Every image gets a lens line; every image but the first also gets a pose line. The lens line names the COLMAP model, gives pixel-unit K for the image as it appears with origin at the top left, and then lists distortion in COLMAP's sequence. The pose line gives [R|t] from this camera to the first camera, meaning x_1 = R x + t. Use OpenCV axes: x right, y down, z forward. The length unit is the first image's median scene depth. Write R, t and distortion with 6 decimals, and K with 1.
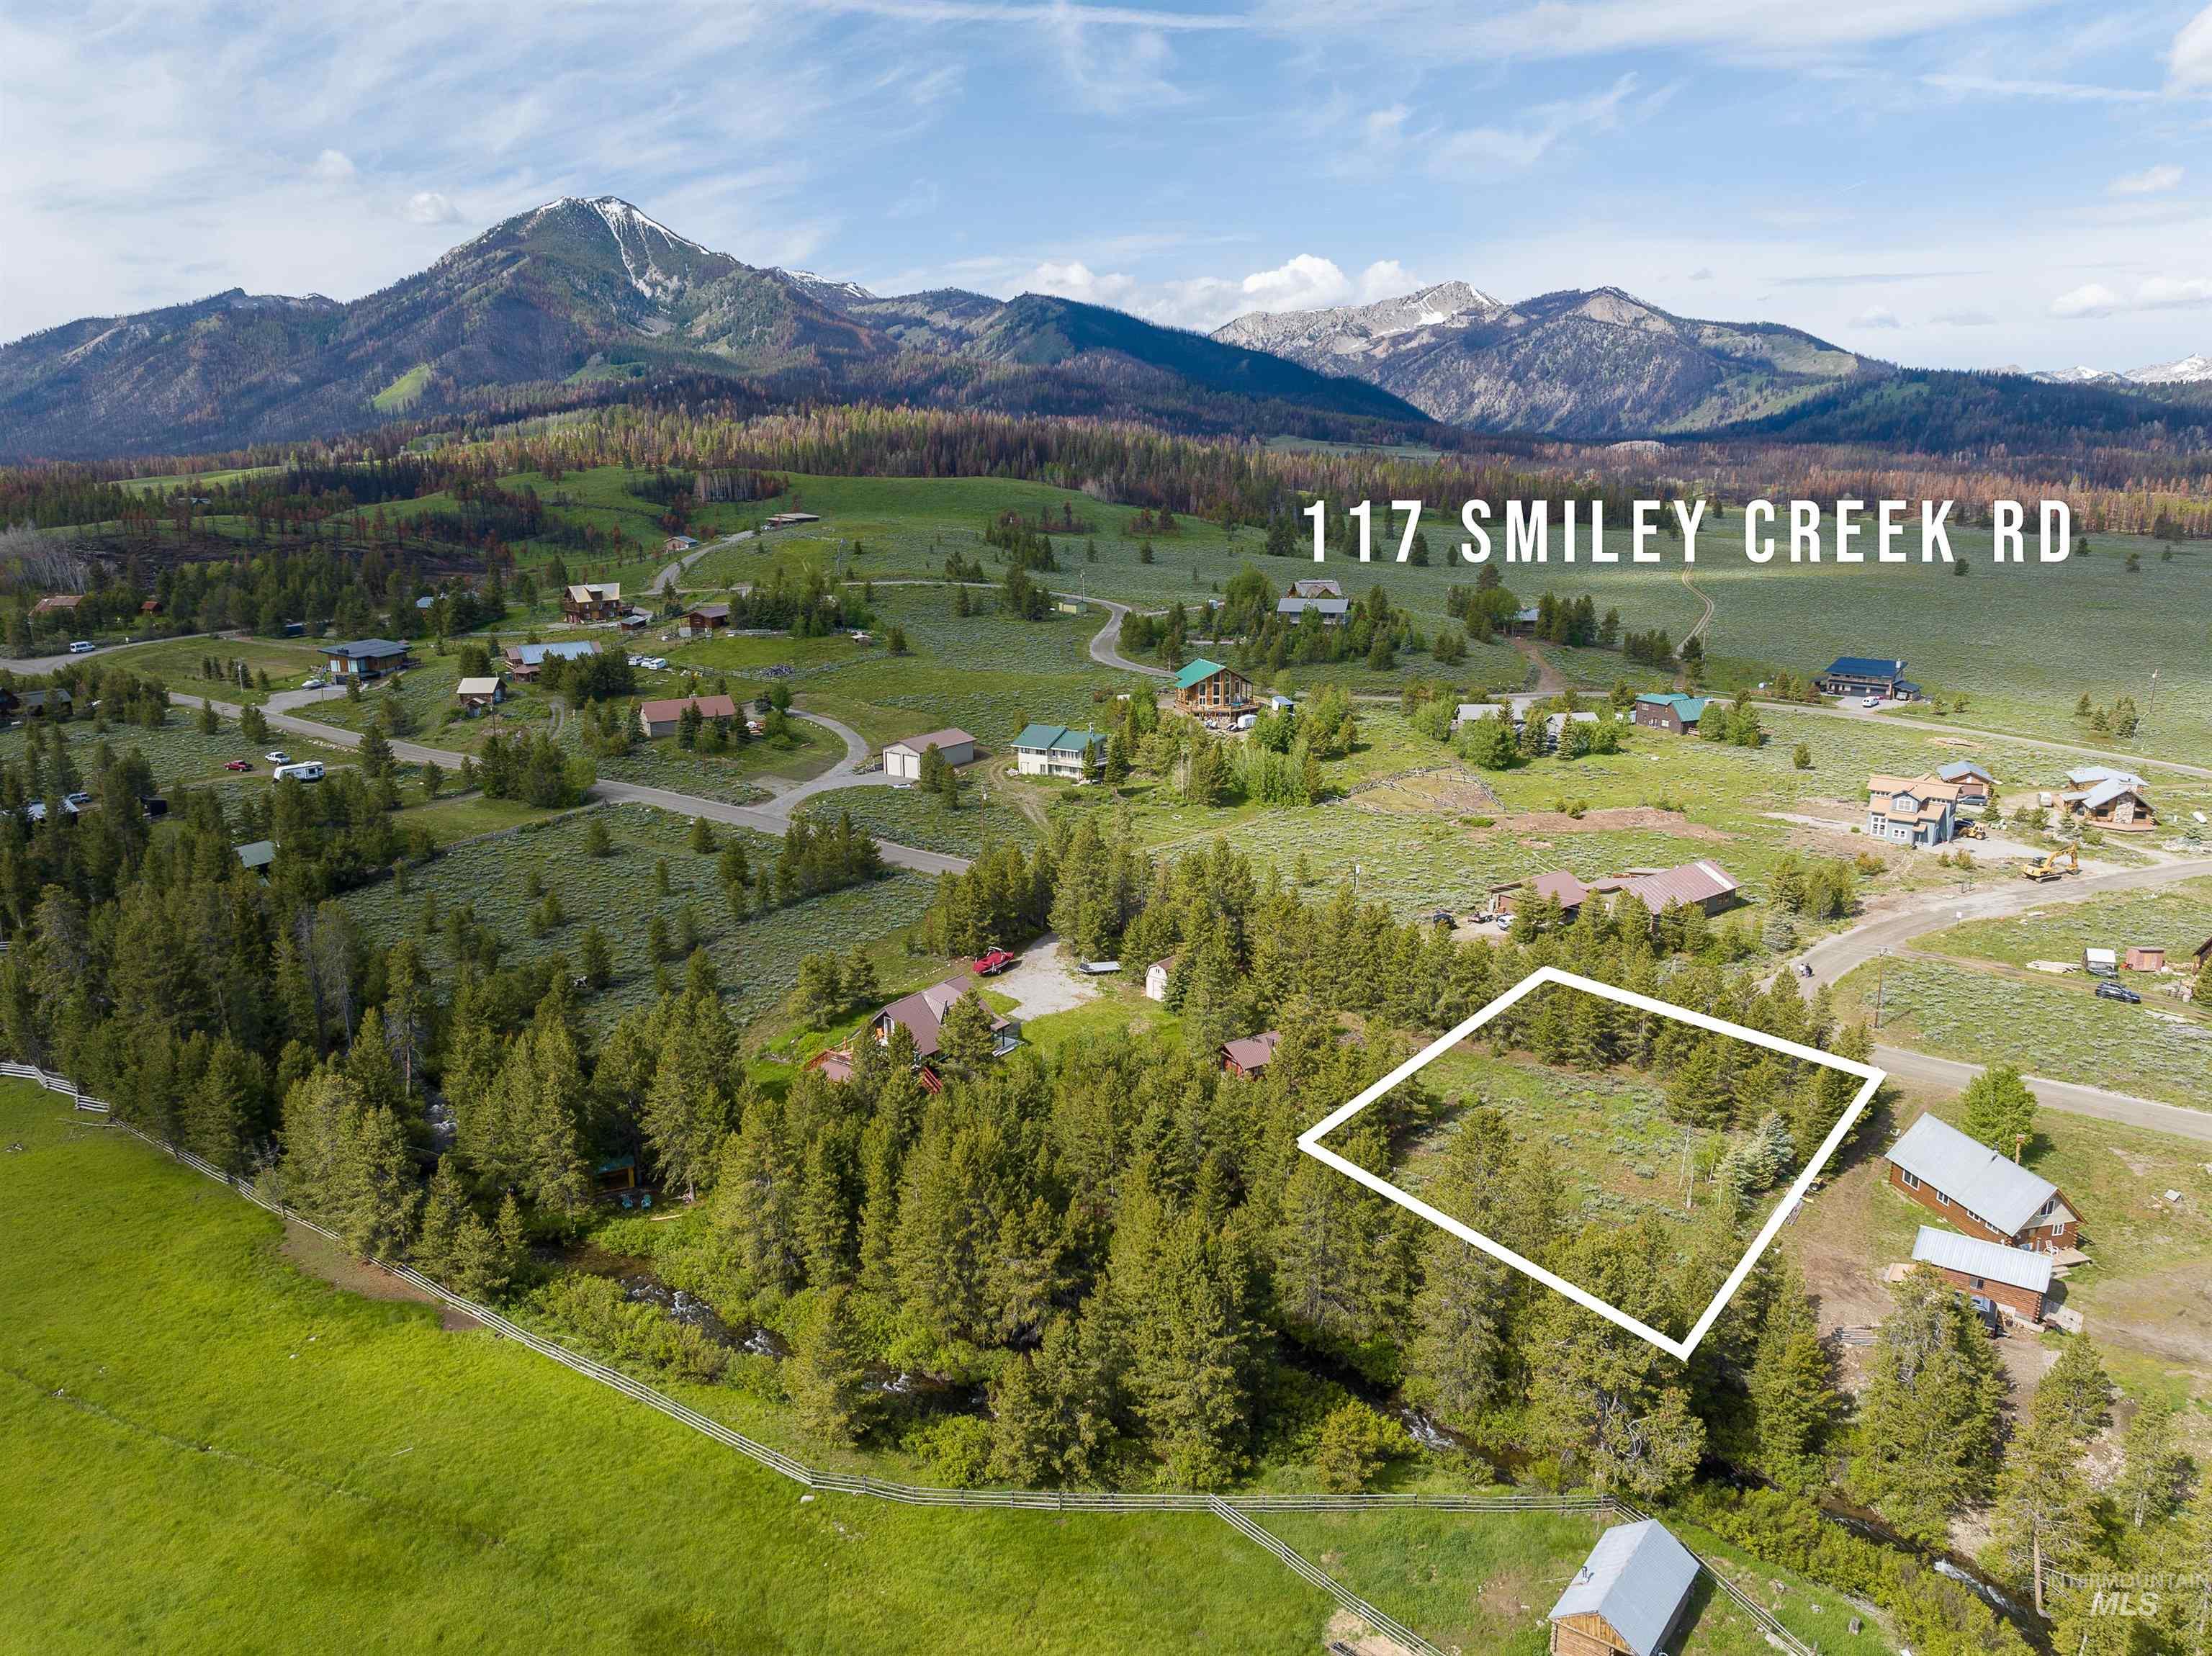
lens RADIAL K [[1547.5, 0, 1115.1], [0, 1547.5, 824.4], [0, 0, 1]] dist [-0.040681, 0.006886]
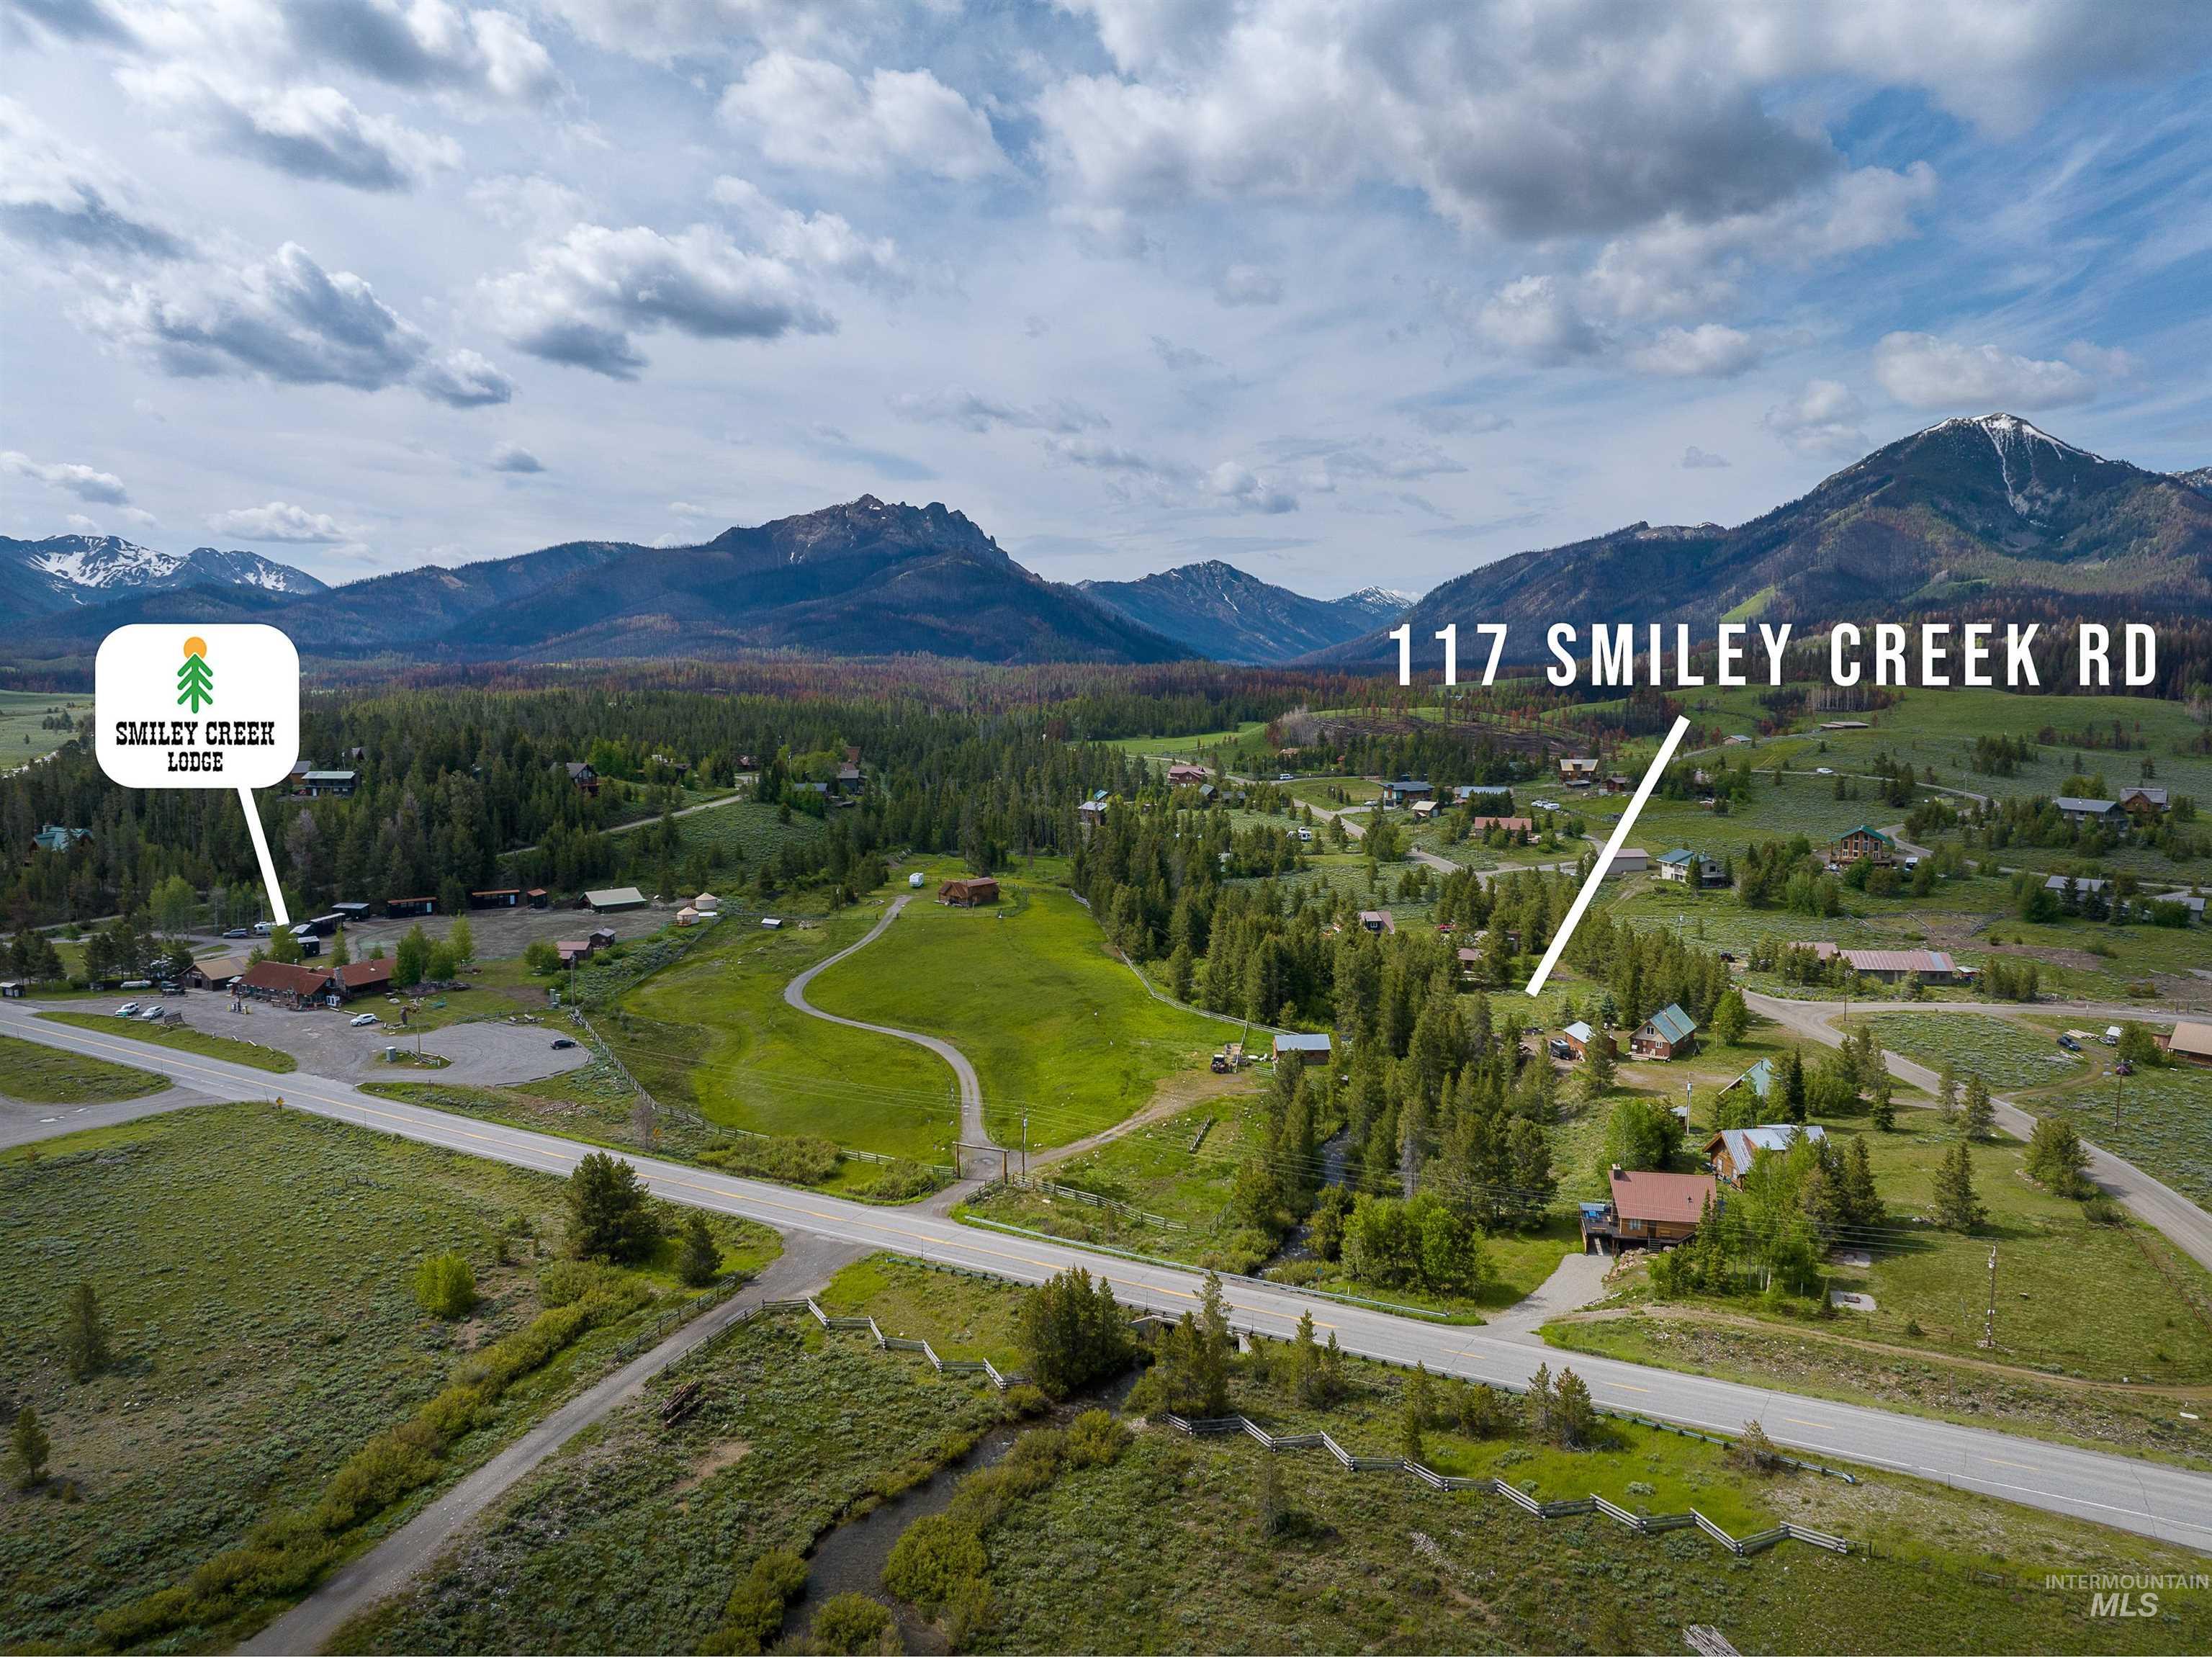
lens RADIAL K [[1550.2, 0, 1117.2], [0, 1550.2, 827.0], [0, 0, 1]] dist [-0.036123, 0.000226]
pose [[0.666986, 0.080118, -0.740750, 1.291549], [-0.177931, 0.982564, -0.053940, 0.177105], [0.723513, 0.167780, 0.669612, -0.786859]]
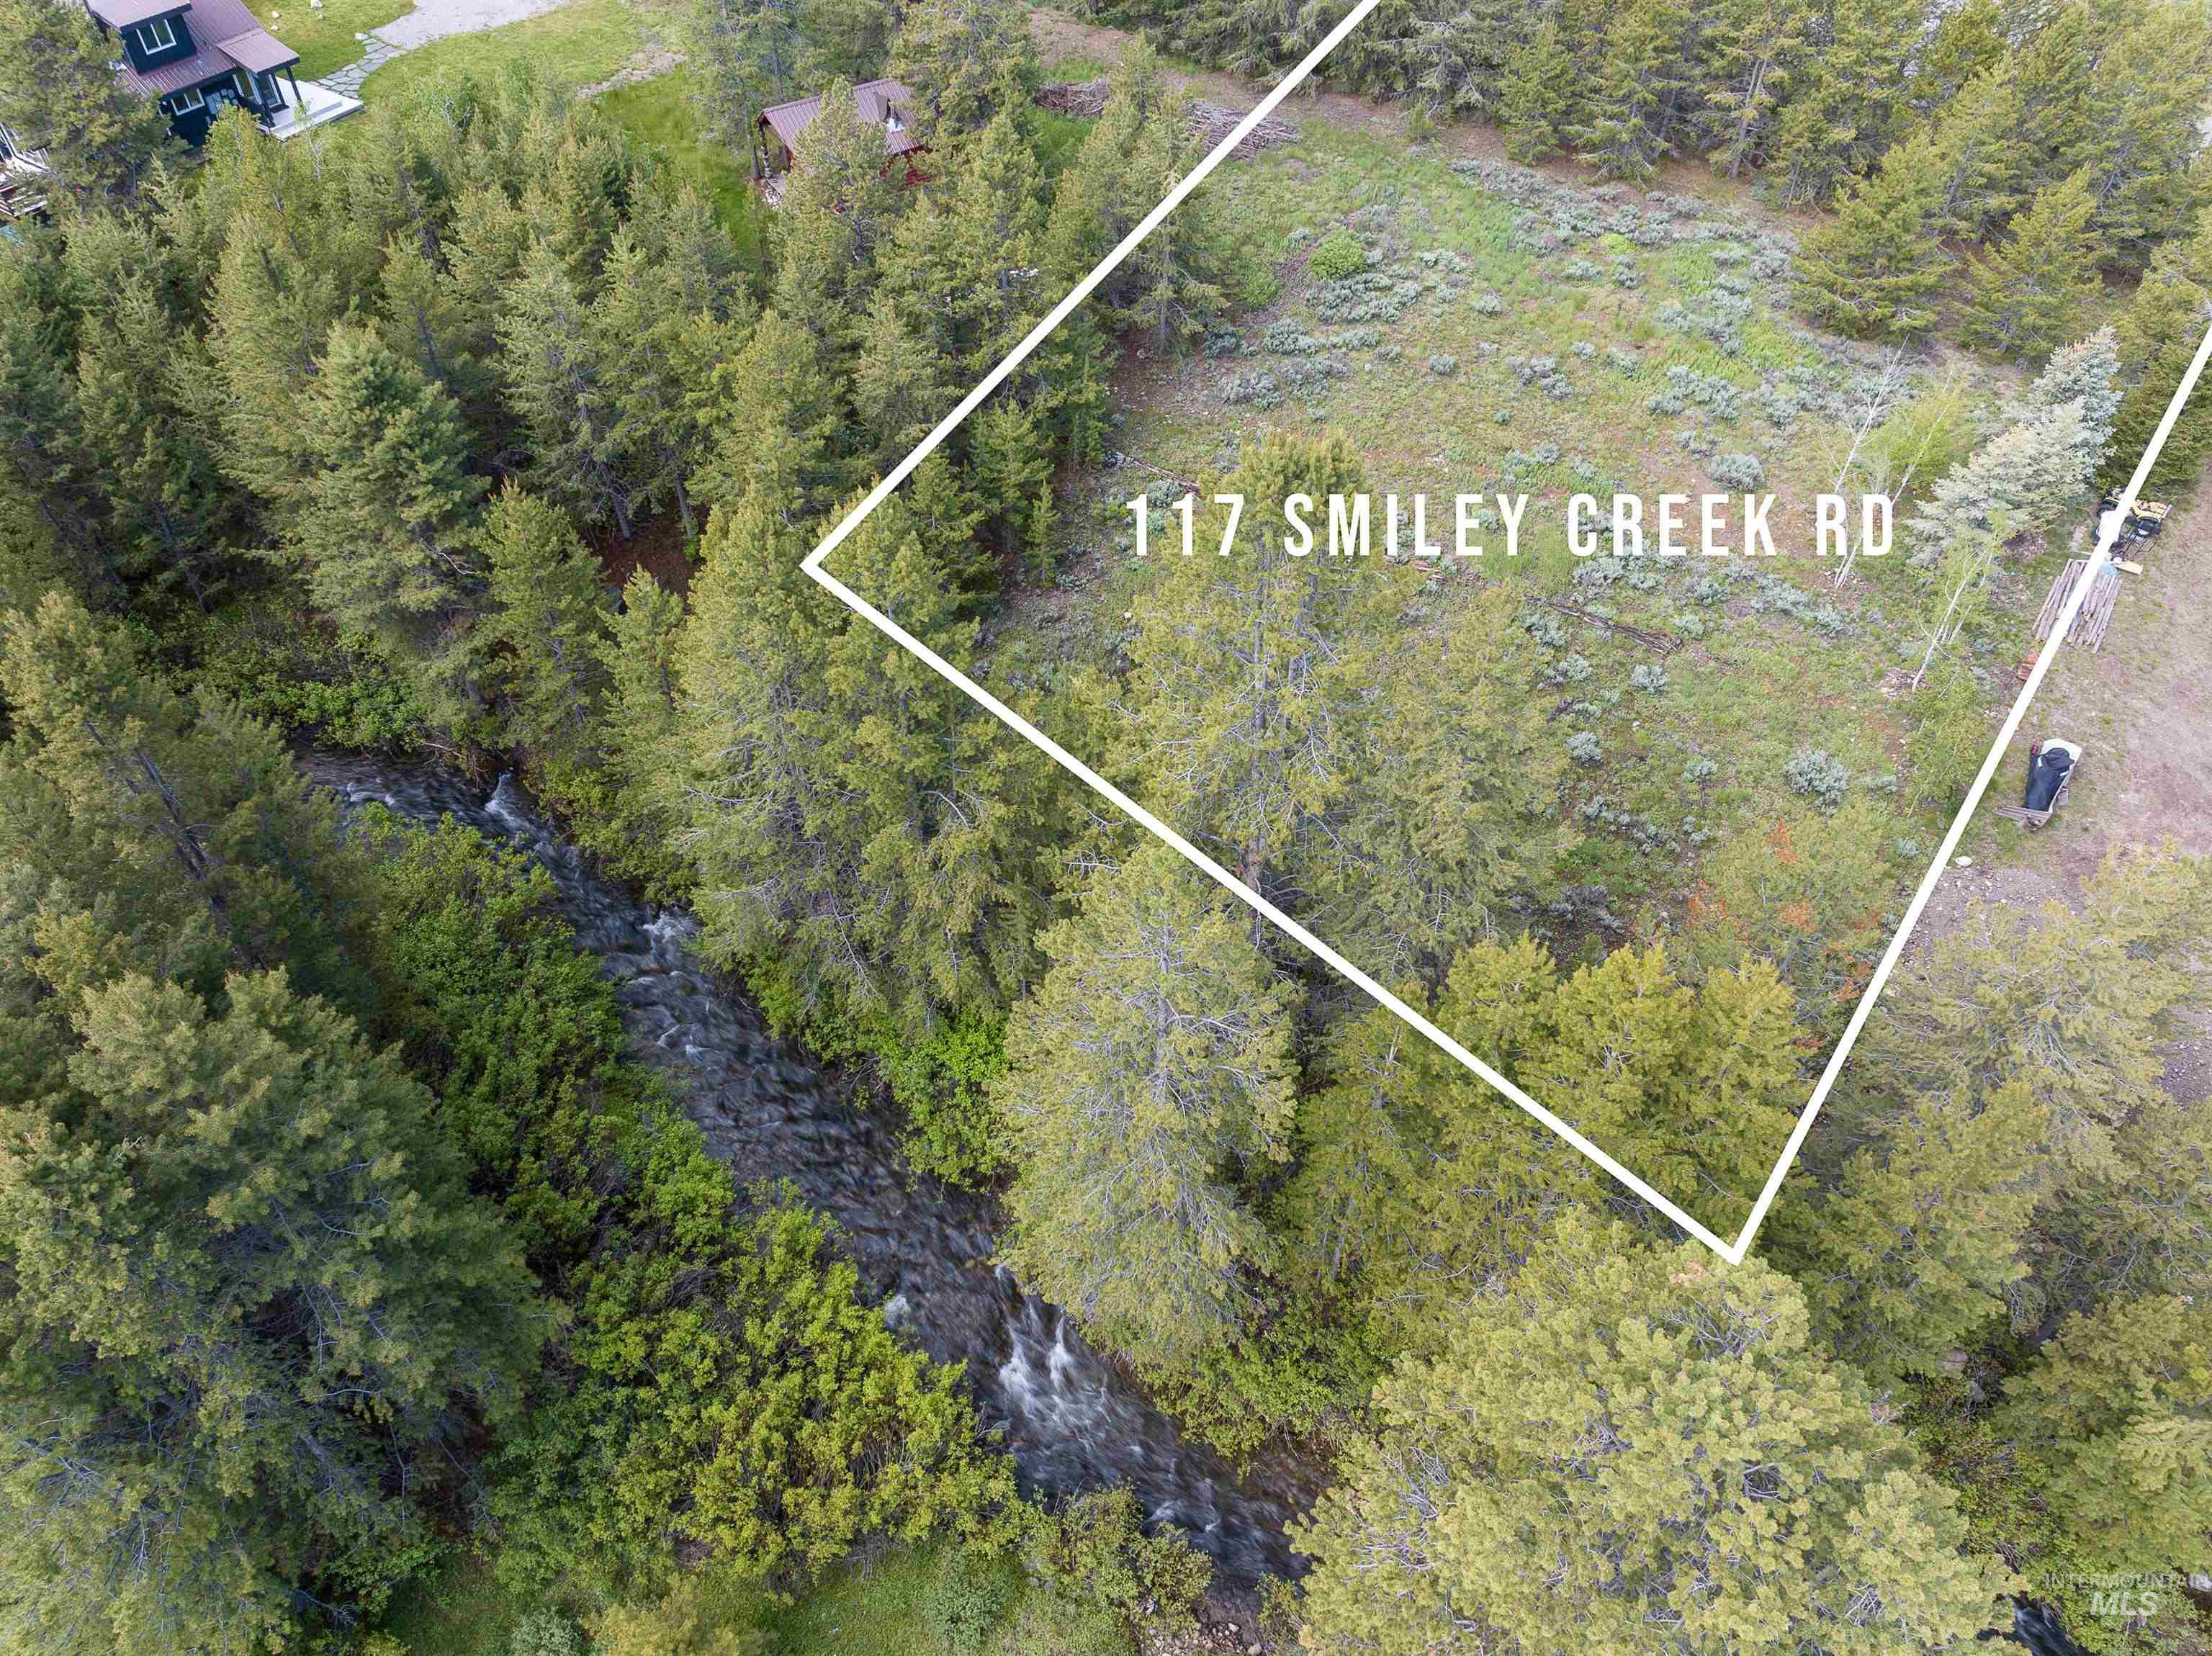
lens RADIAL K [[1547.5, 0, 1115.1], [0, 1547.5, 824.4], [0, 0, 1]] dist [-0.040681, 0.006886]
pose [[0.998991, -0.013862, 0.042723, 0.140250], [-0.012448, 0.828481, 0.559879, 0.067735], [-0.043156, -0.559846, 0.827472, 0.534863]]
